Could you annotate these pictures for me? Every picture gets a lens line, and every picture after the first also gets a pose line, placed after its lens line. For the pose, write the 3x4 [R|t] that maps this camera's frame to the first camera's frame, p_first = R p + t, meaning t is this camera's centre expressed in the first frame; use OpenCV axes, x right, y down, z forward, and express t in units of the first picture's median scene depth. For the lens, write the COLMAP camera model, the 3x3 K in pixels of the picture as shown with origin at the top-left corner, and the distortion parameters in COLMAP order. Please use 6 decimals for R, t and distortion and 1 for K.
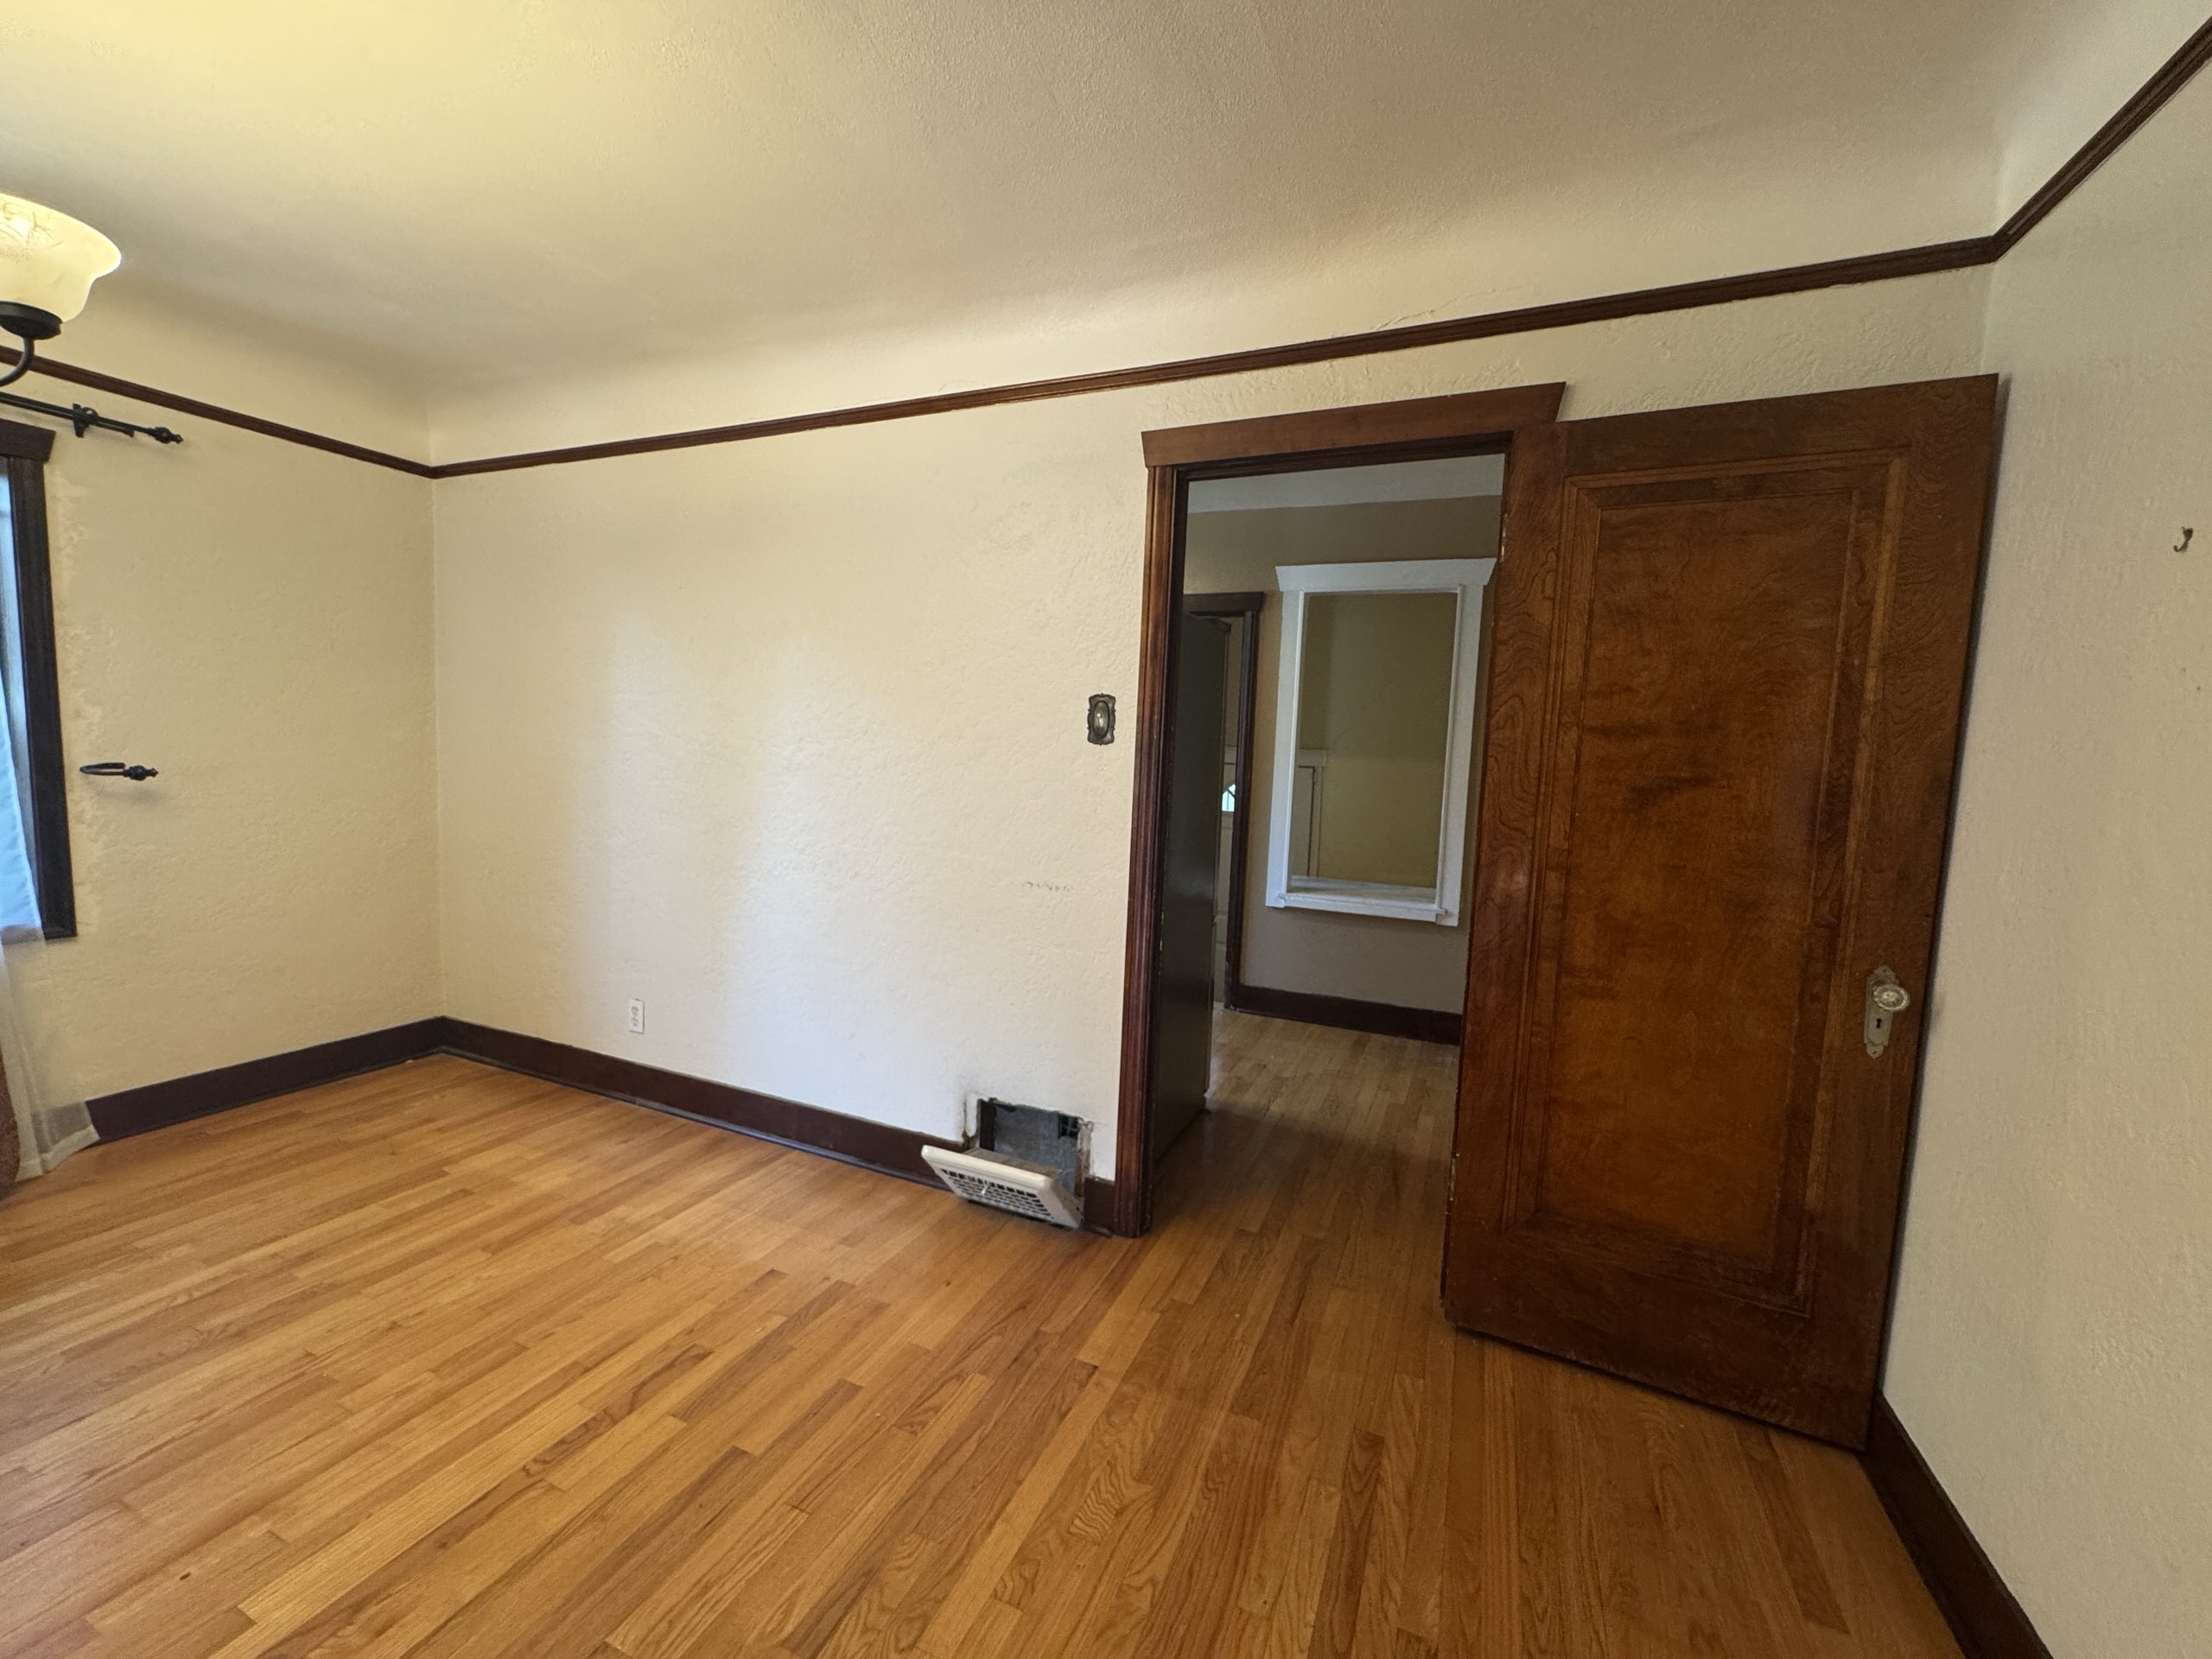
lens RADIAL K [[879.3, 0, 1105.4], [0, 879.3, 828.9], [0, 0, 1]] dist [0.000316, -0.001309]
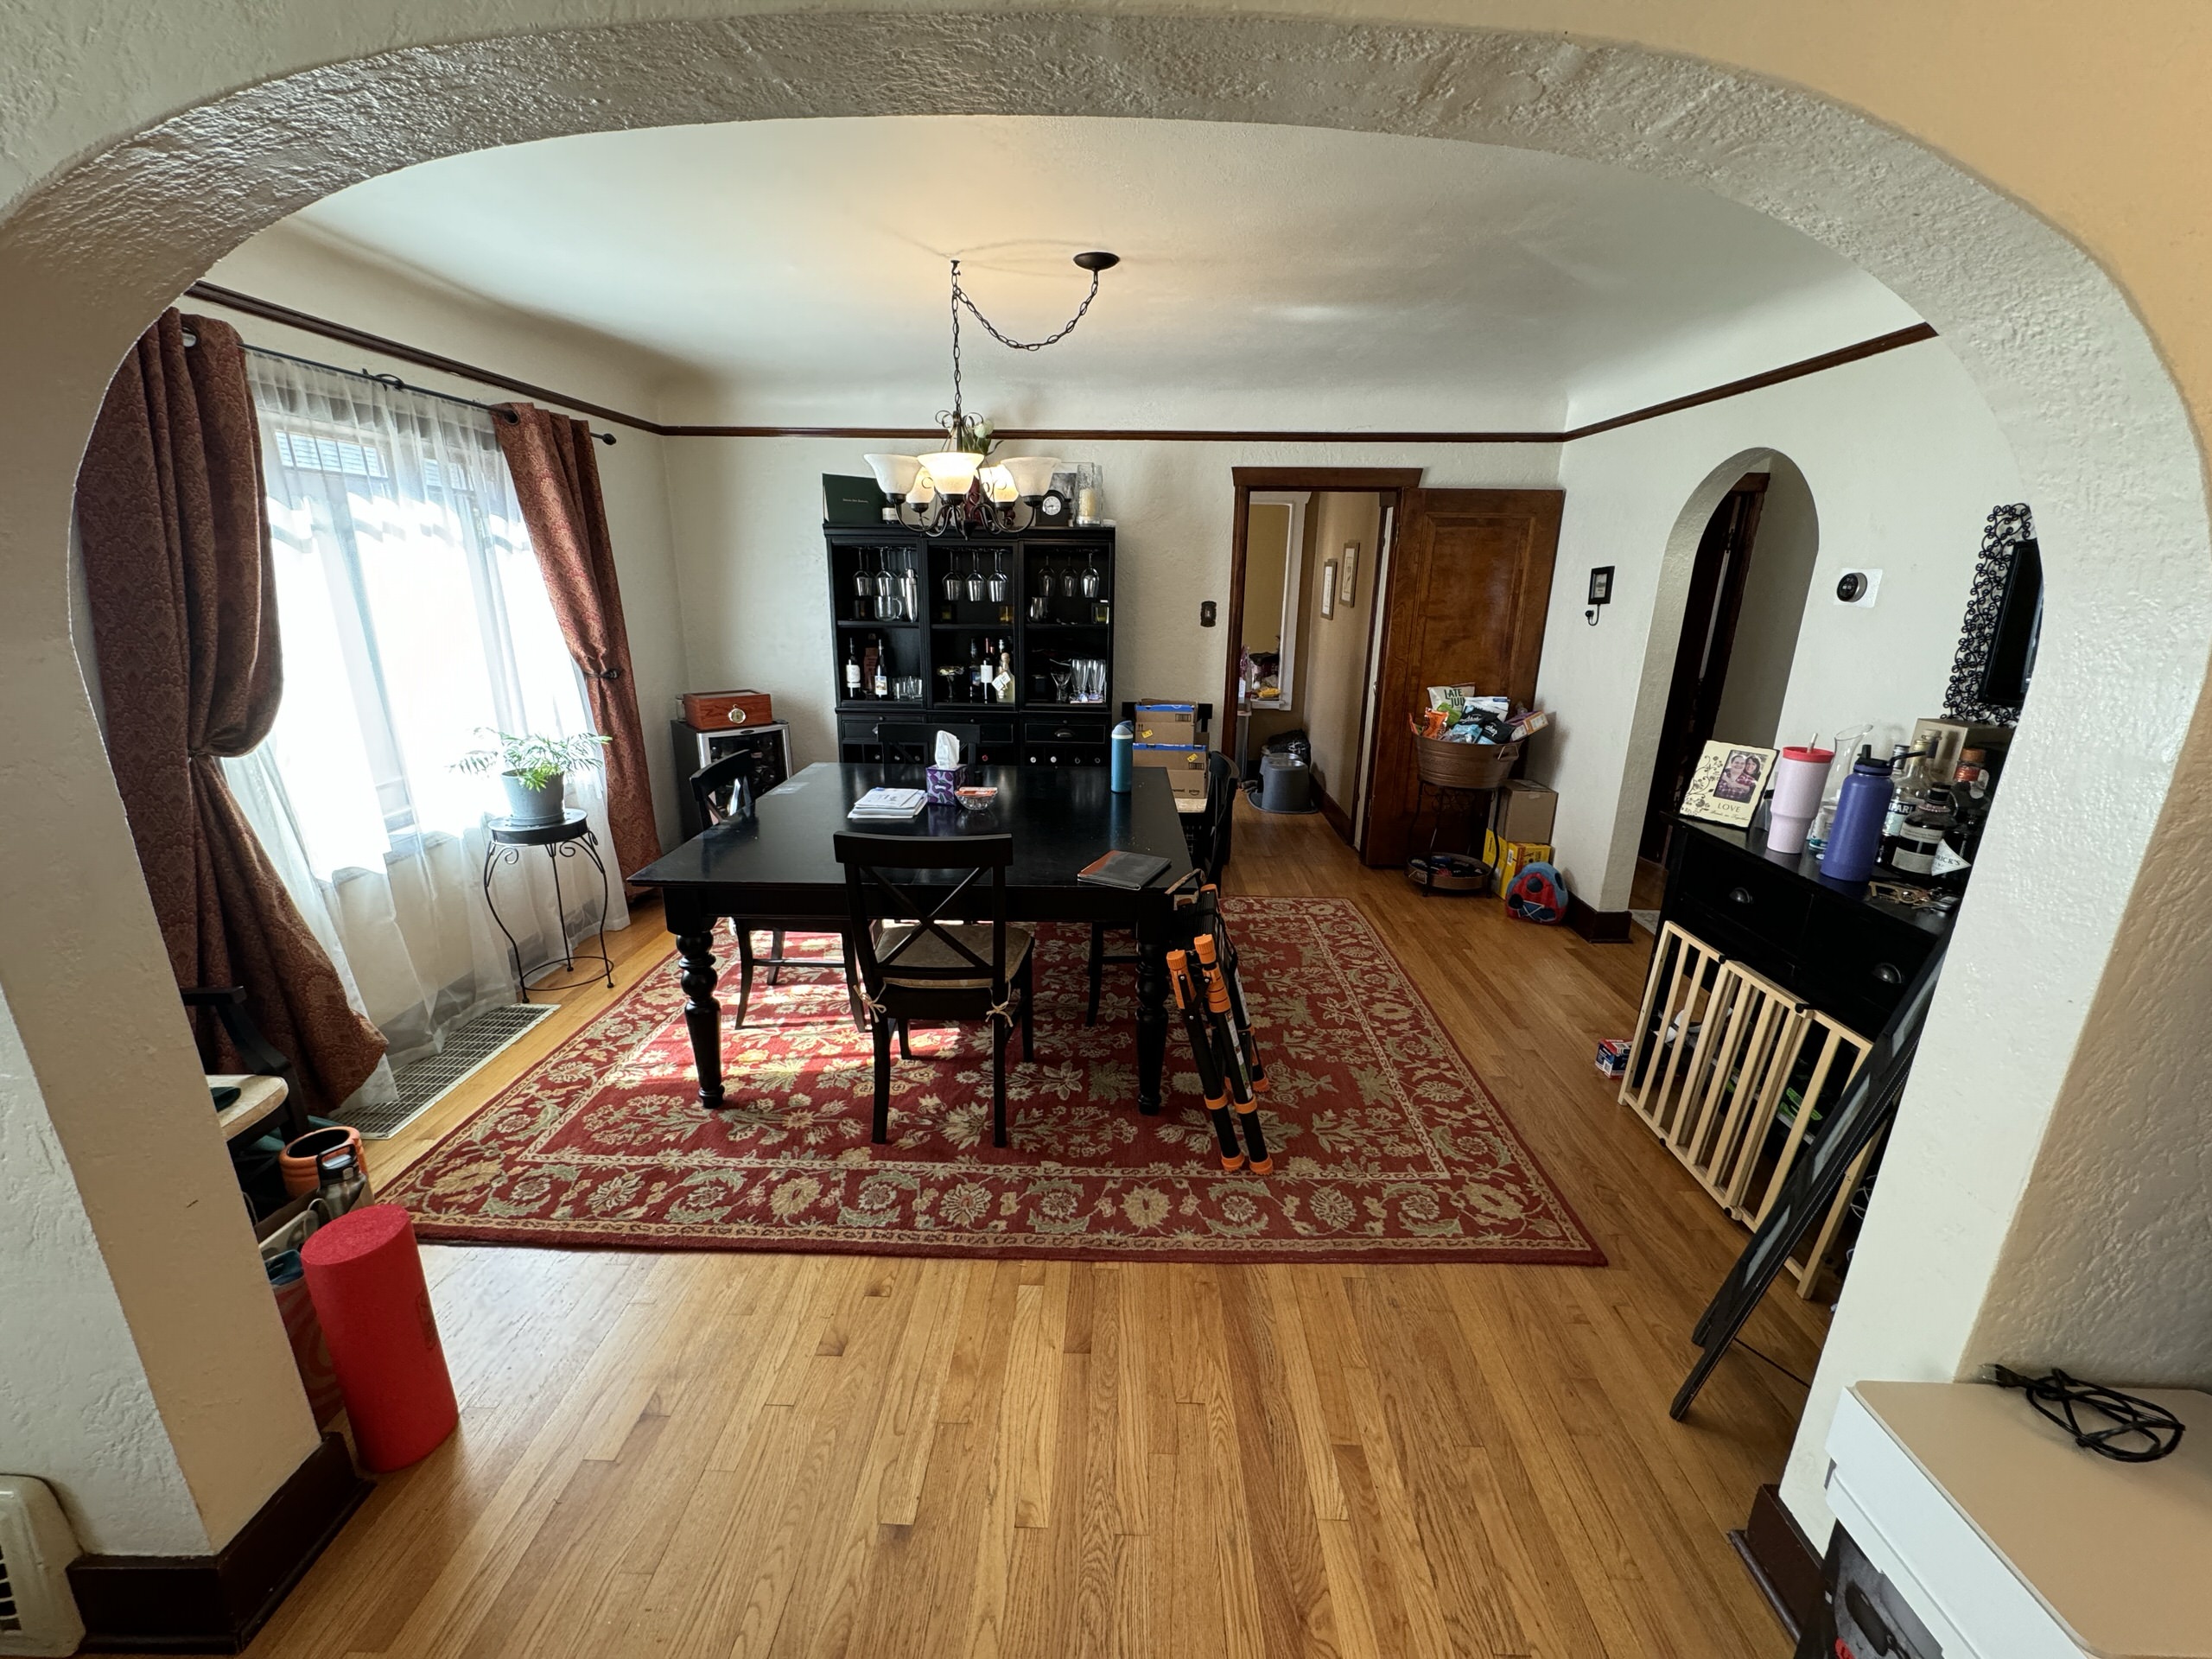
lens RADIAL K [[879.3, 0, 1101.0], [0, 879.3, 829.1], [0, 0, 1]] dist [0.000316, -0.001309]
pose [[0.926483, -0.131981, 0.352433, -1.277954], [0.057798, 0.975278, 0.213288, -0.113194], [-0.371871, -0.177238, 0.911207, -1.041468]]
